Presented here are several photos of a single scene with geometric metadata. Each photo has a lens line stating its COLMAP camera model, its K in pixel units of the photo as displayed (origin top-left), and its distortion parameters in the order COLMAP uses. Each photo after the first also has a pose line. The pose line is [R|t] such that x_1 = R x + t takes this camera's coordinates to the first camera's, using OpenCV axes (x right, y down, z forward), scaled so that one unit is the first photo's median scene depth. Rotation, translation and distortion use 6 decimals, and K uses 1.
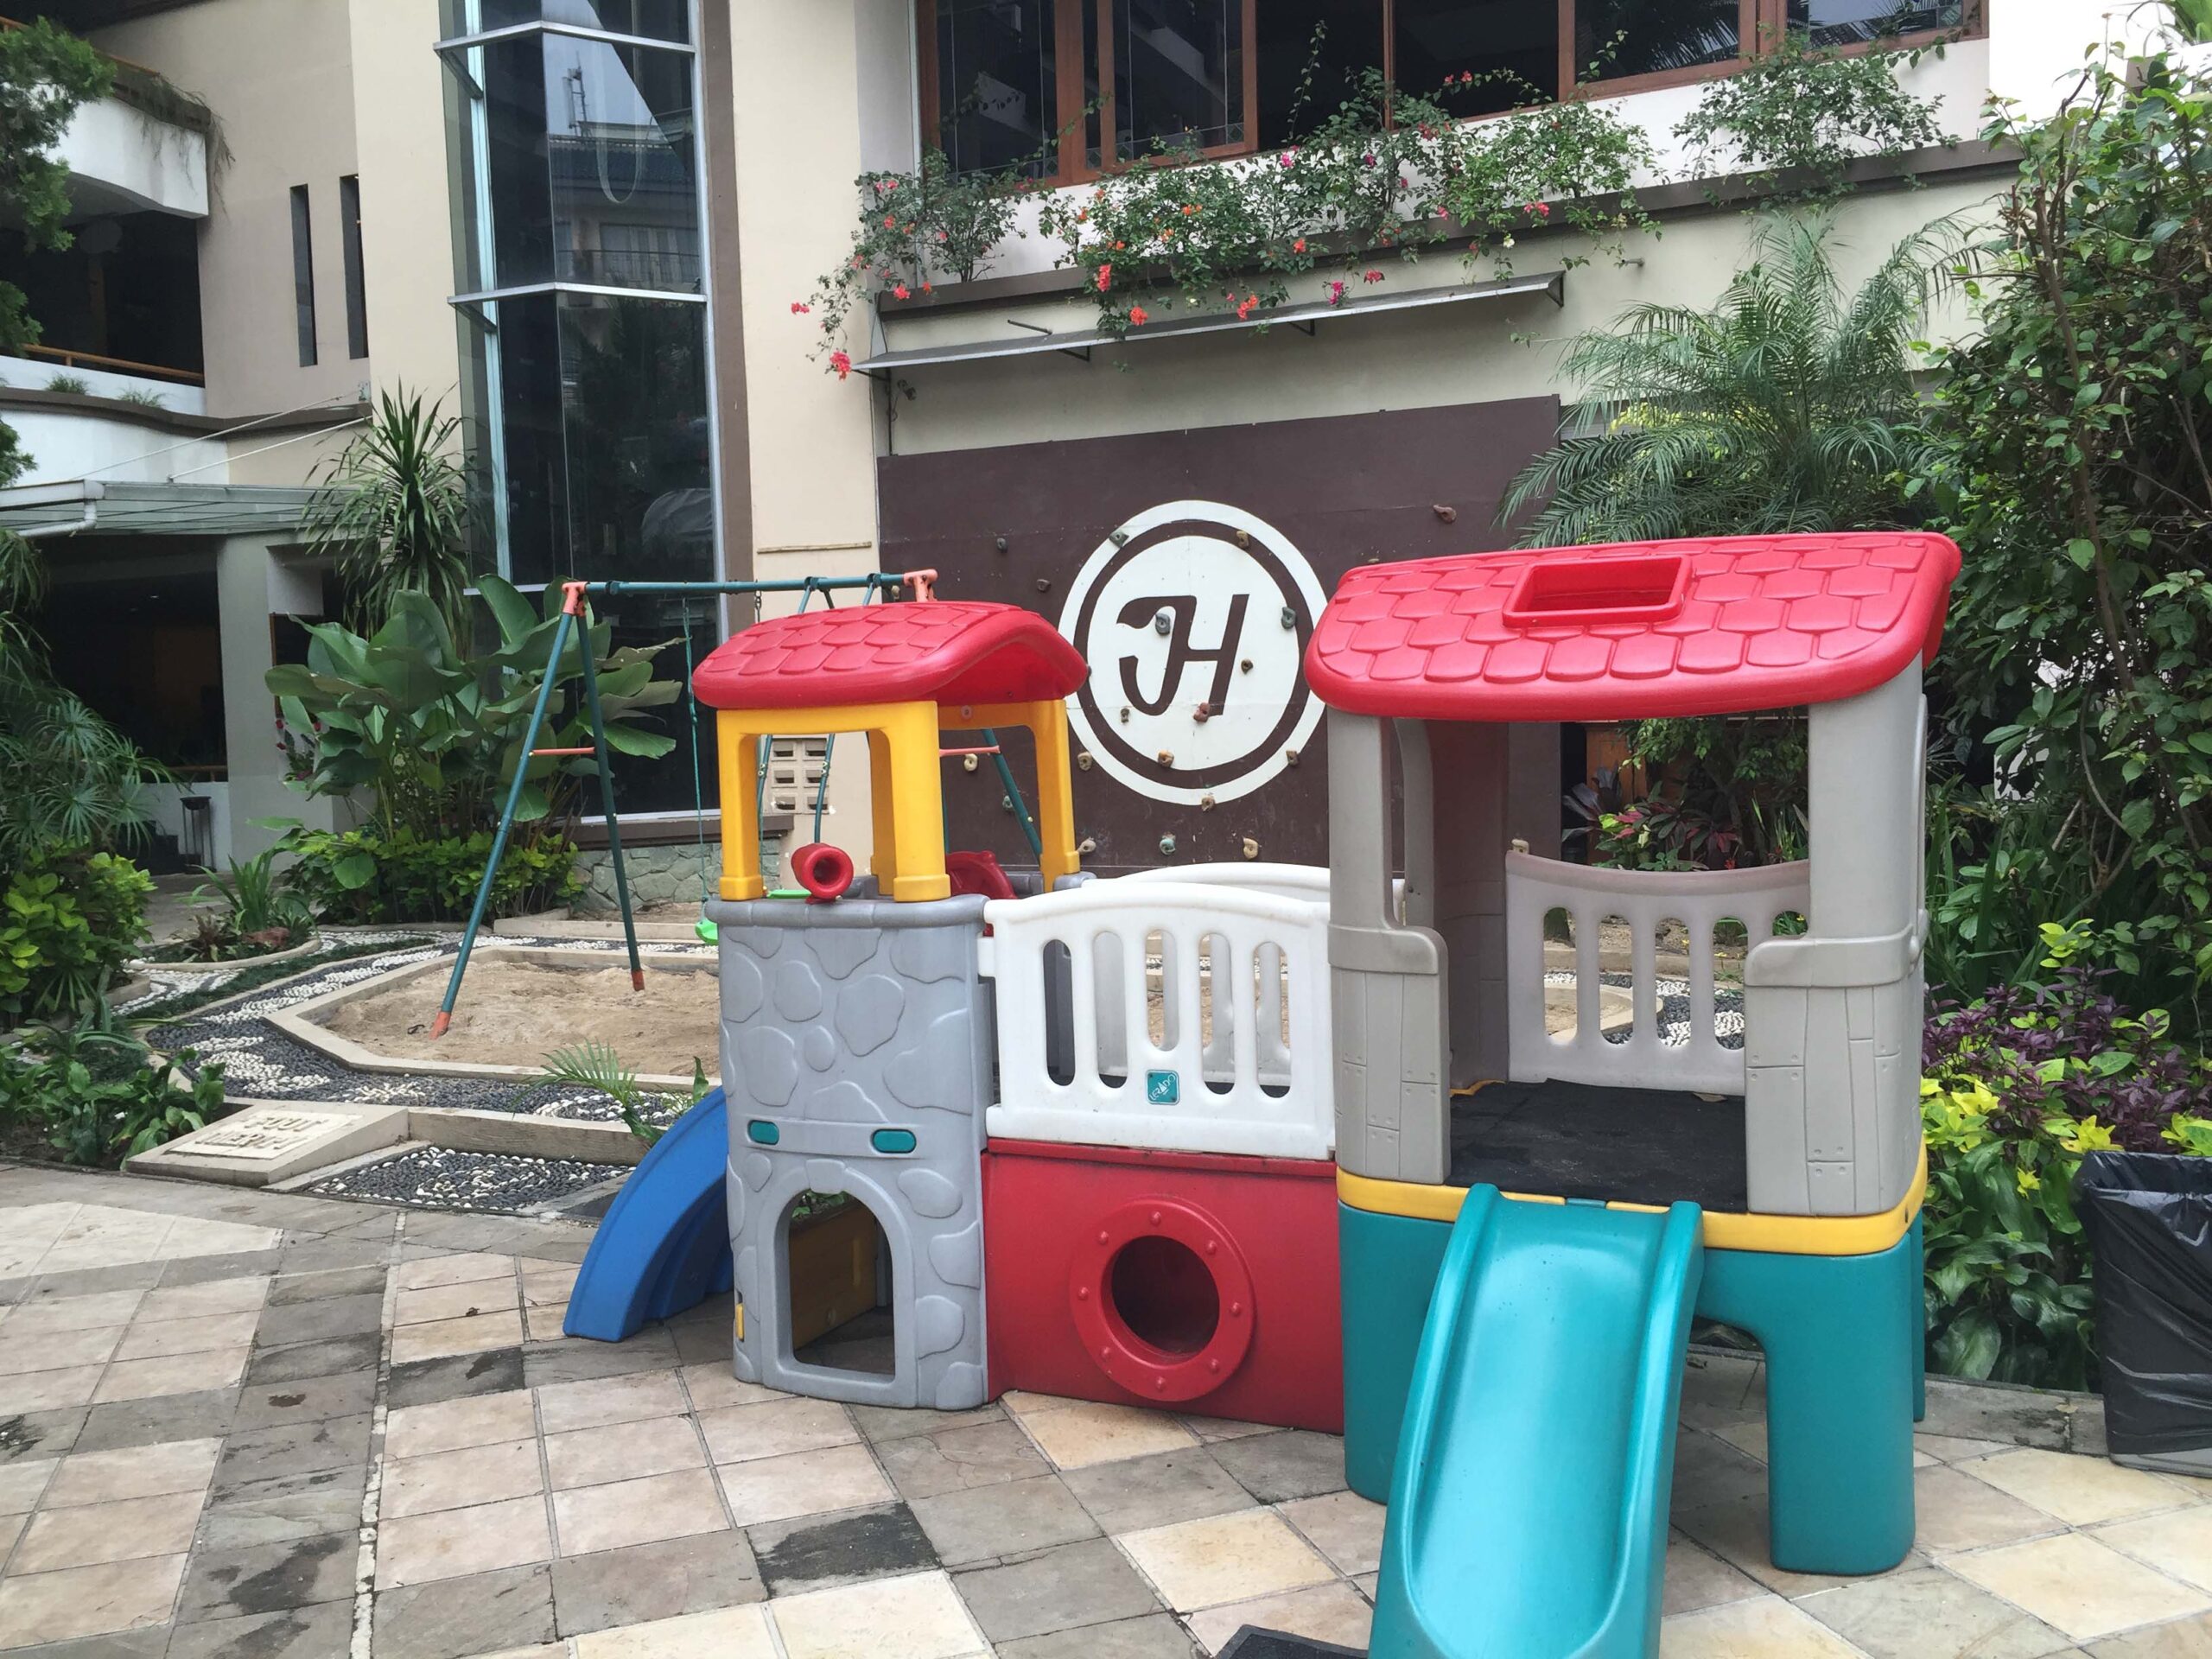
lens RADIAL K [[2023.4, 0, 1104.3], [0, 2023.4, 807.8], [0, 0, 1]] dist [0.109328, -0.158273]
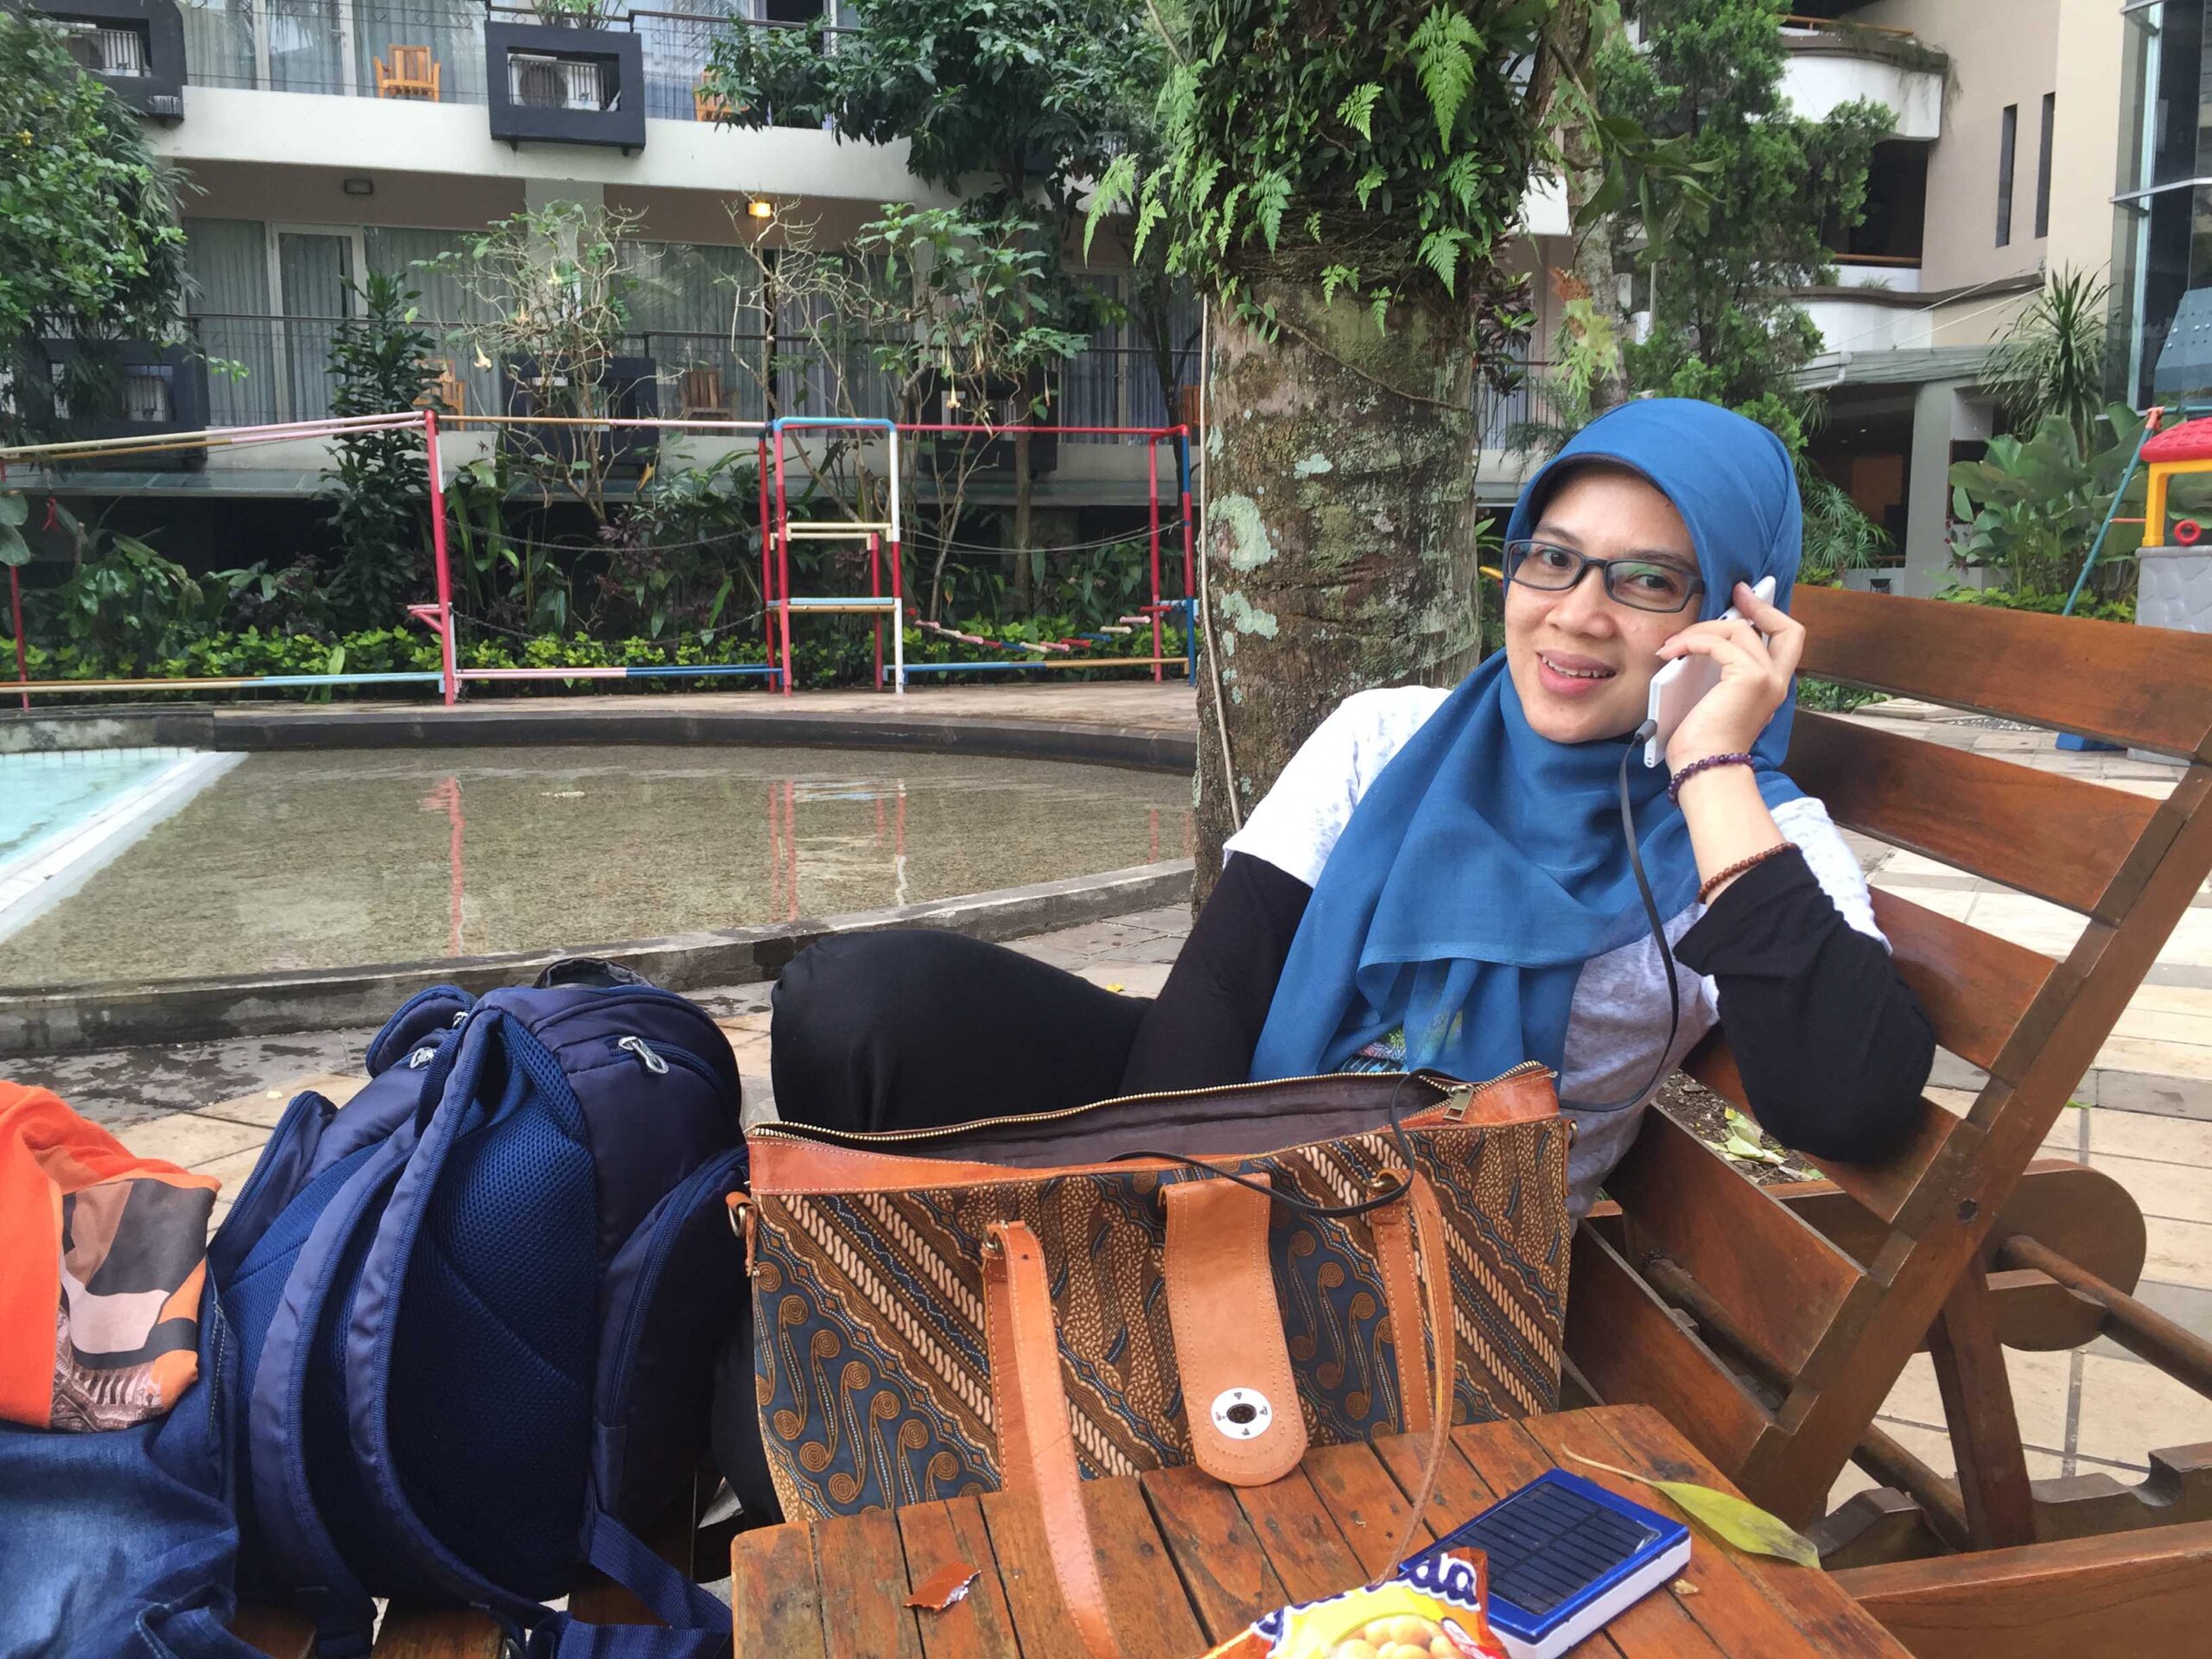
lens RADIAL K [[1895.5, 0, 1106.0], [0, 1895.5, 829.5], [0, 0, 1]] dist [0.074079, -0.107777]
pose [[0.703611, 0.123174, -0.699828, 0.141607], [-0.051081, 0.991081, 0.123080, 0.040166], [0.708747, -0.050852, 0.703628, -0.357038]]
